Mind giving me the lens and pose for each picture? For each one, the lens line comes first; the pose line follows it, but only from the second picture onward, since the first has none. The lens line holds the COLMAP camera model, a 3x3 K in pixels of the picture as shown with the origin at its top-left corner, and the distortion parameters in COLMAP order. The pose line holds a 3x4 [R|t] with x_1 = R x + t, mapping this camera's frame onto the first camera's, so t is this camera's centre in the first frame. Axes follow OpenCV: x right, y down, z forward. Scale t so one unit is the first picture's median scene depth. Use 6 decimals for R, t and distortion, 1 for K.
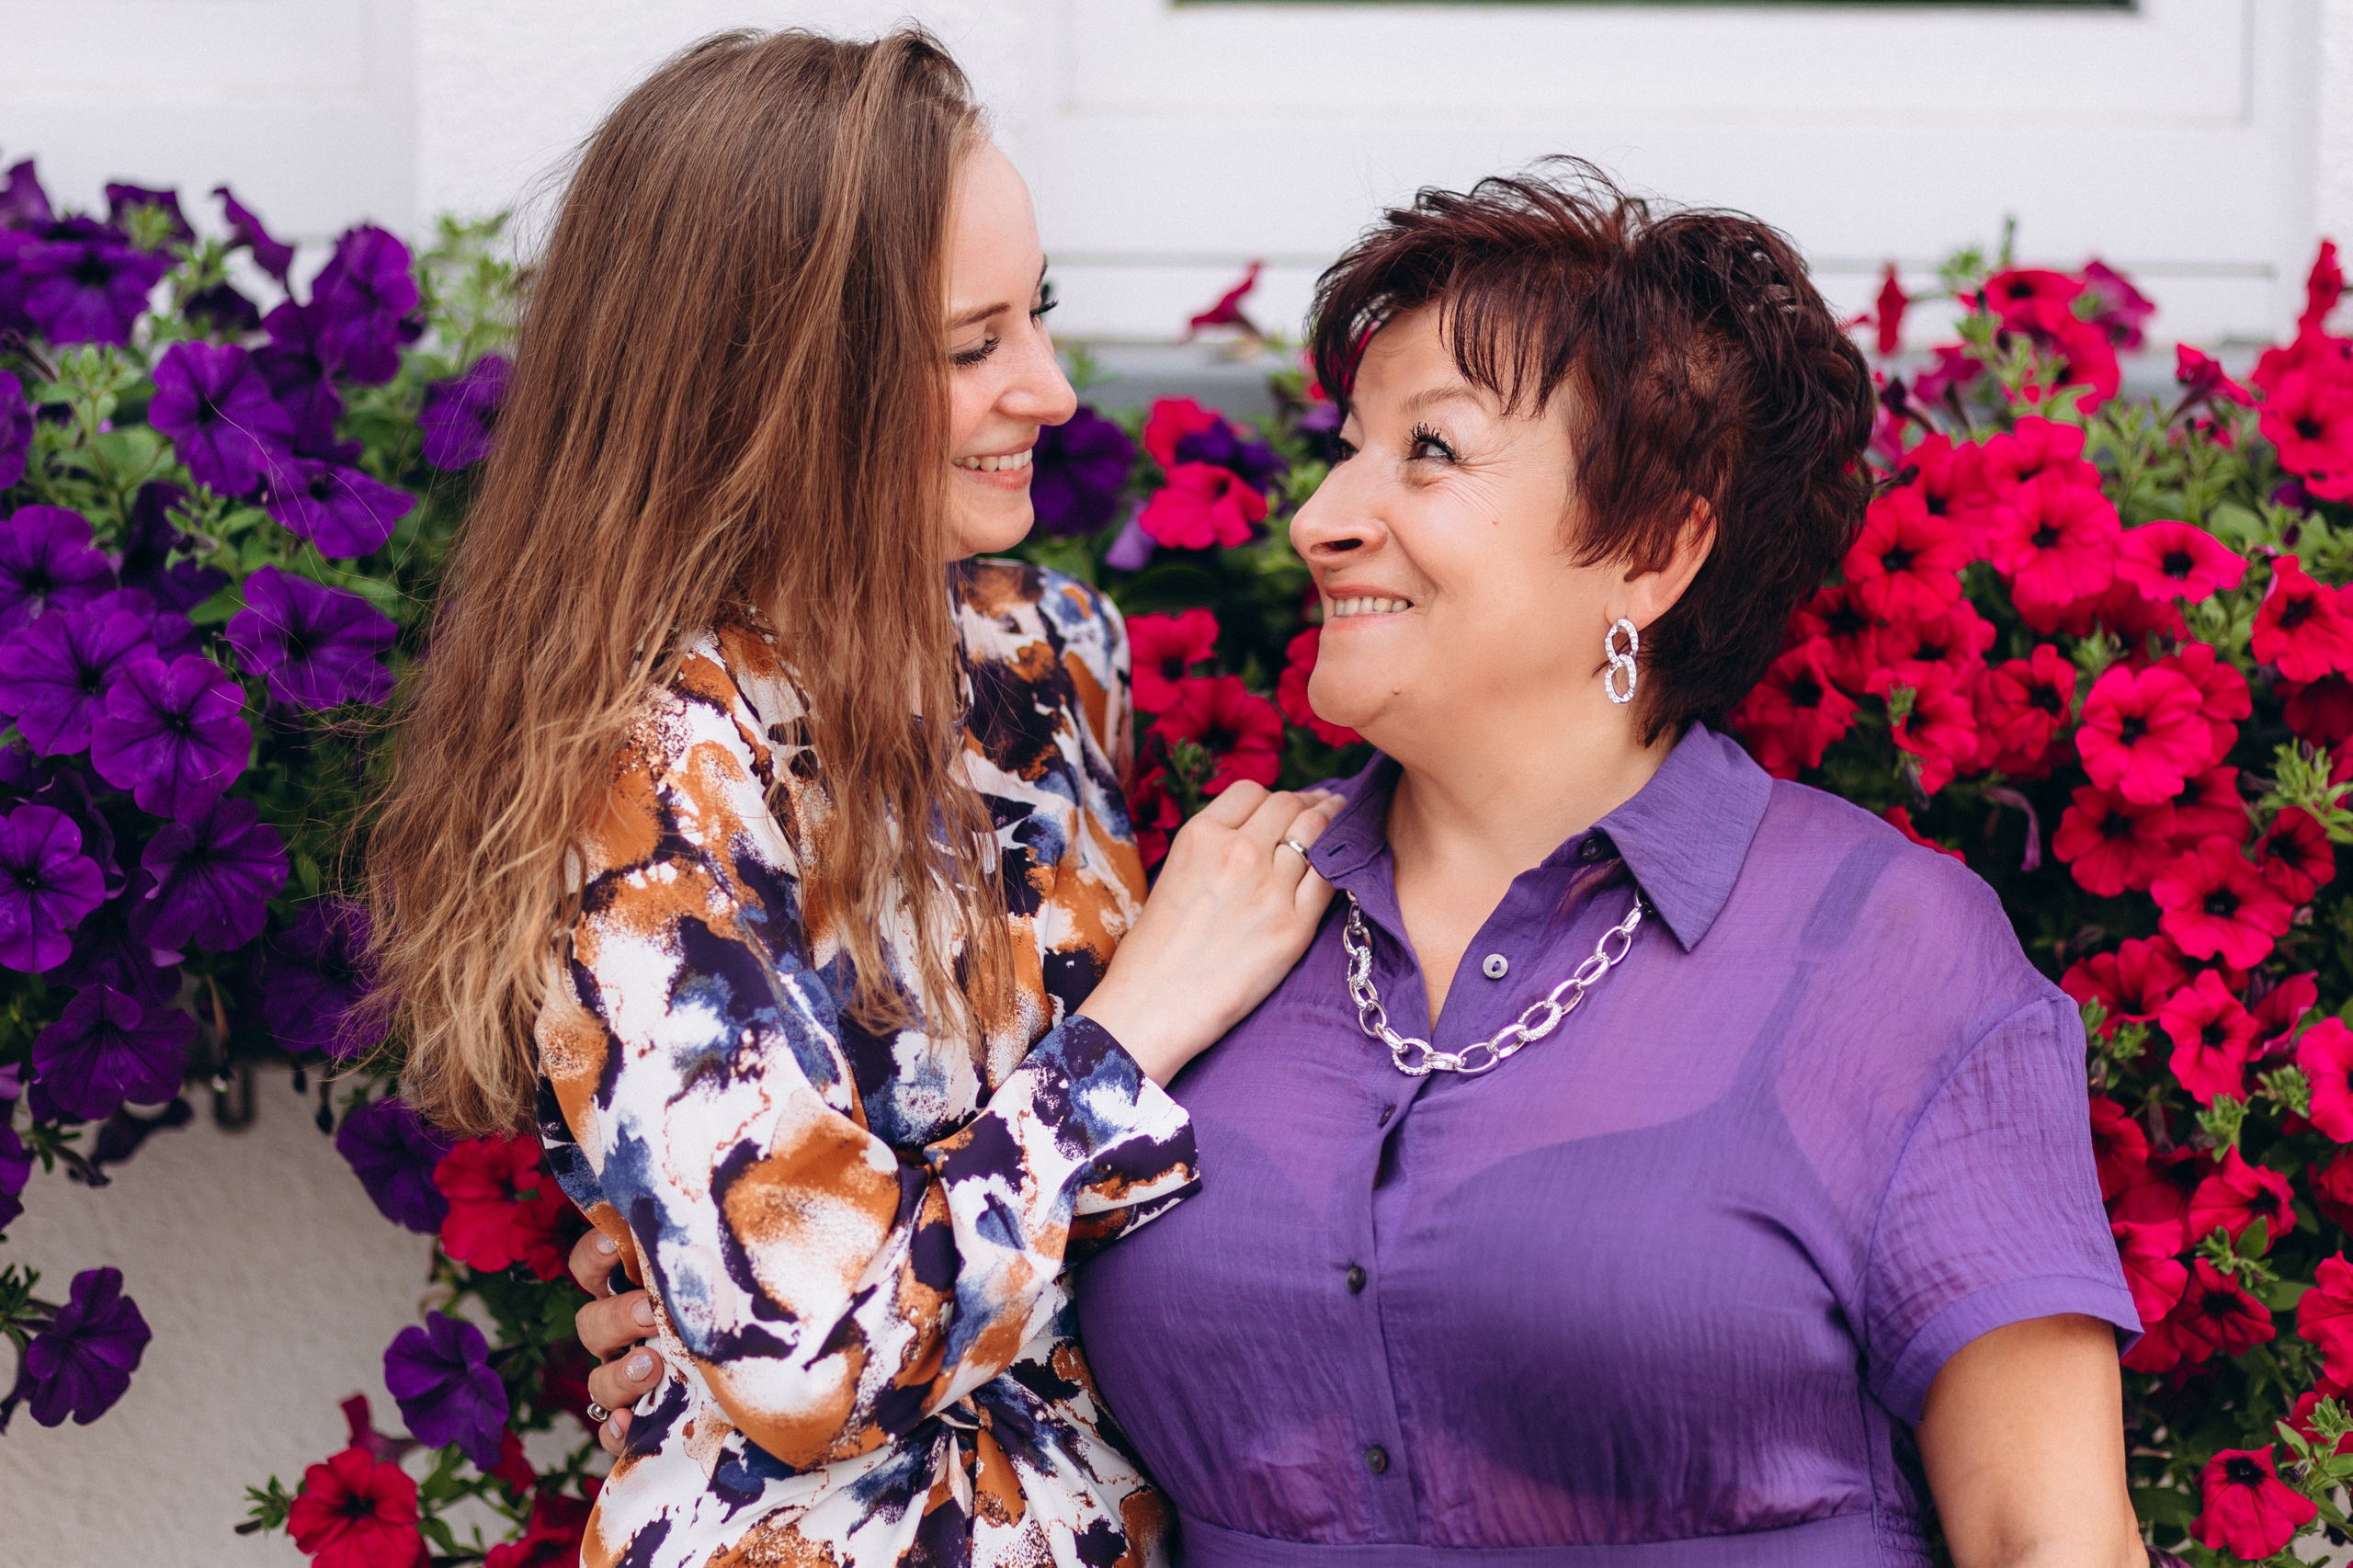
lens RADIAL K [[5711.7, 0, 1242.2], [0, 5711.7, 780.0], [0, 0, 1]] dist [0.029182, 0.000000]
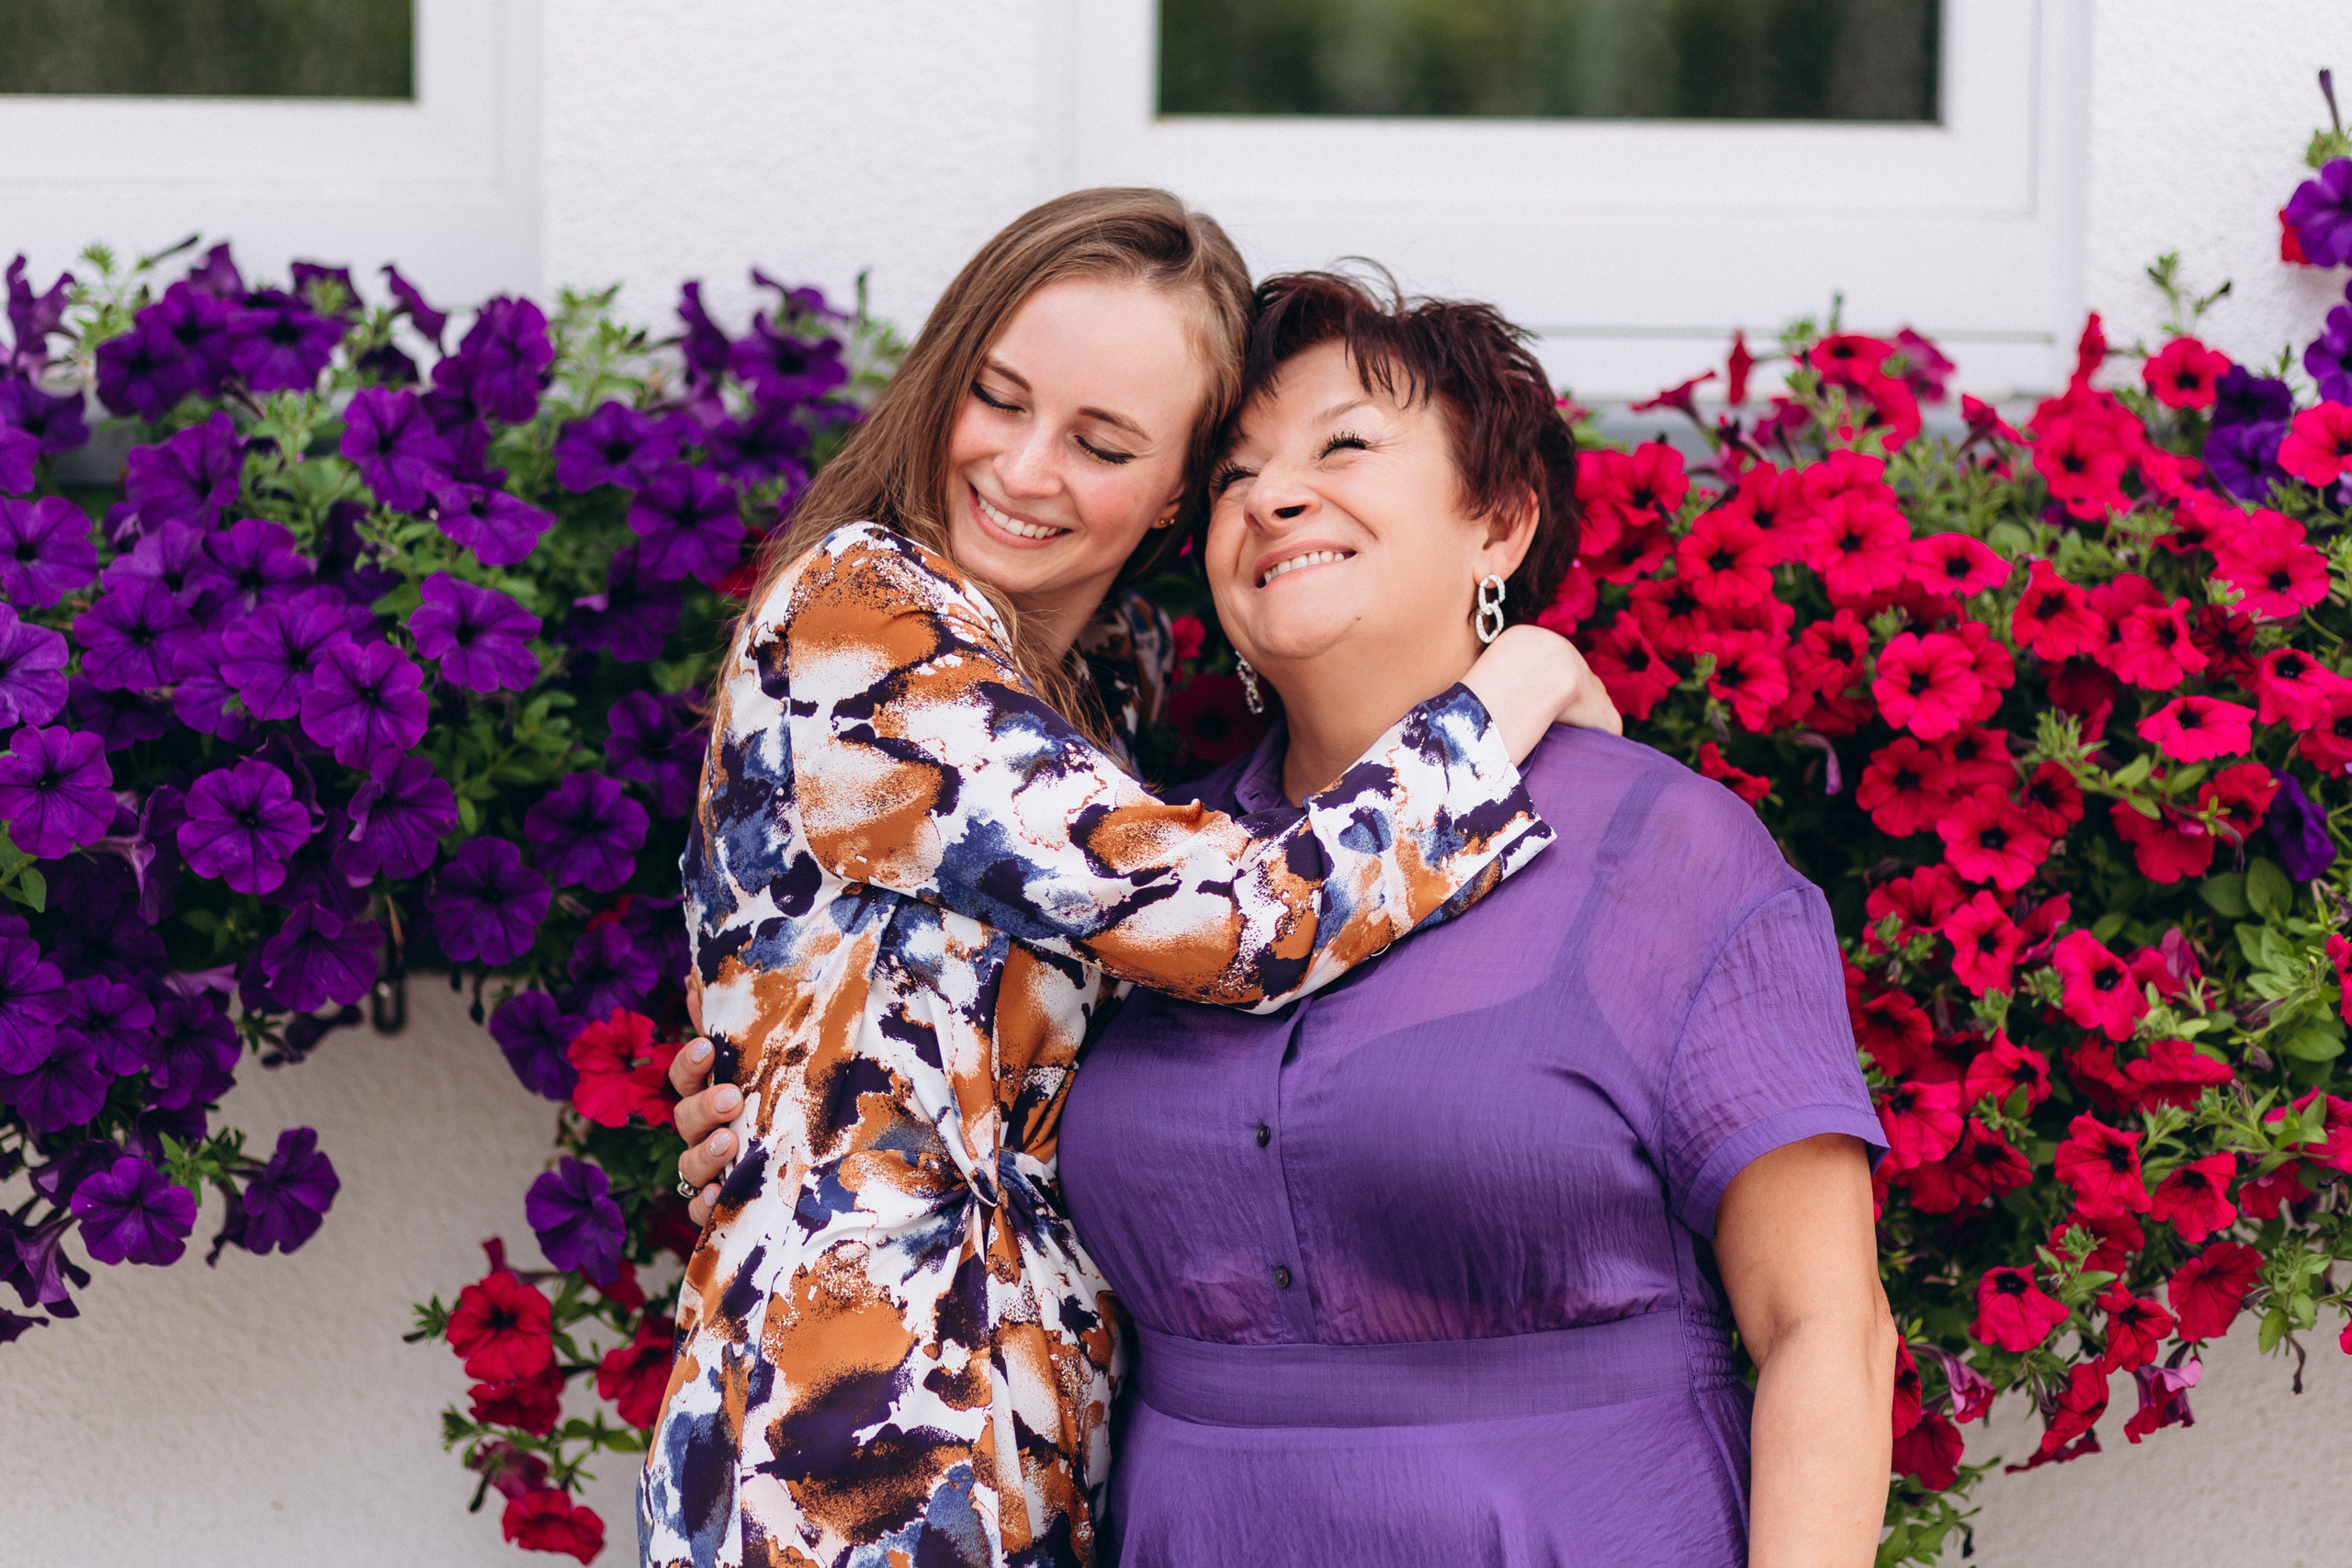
lens RADIAL K [[5708.8, 0, 1170.8], [0, 5708.8, 784.7], [0, 0, 1]] dist [0.029182, 0.000000]
pose [[0.999992, 0.001698, 0.003755, -0.013867], [-0.001651, 0.999922, -0.012412, 0.025307], [-0.003776, 0.012405, 0.999916, -0.250674]]
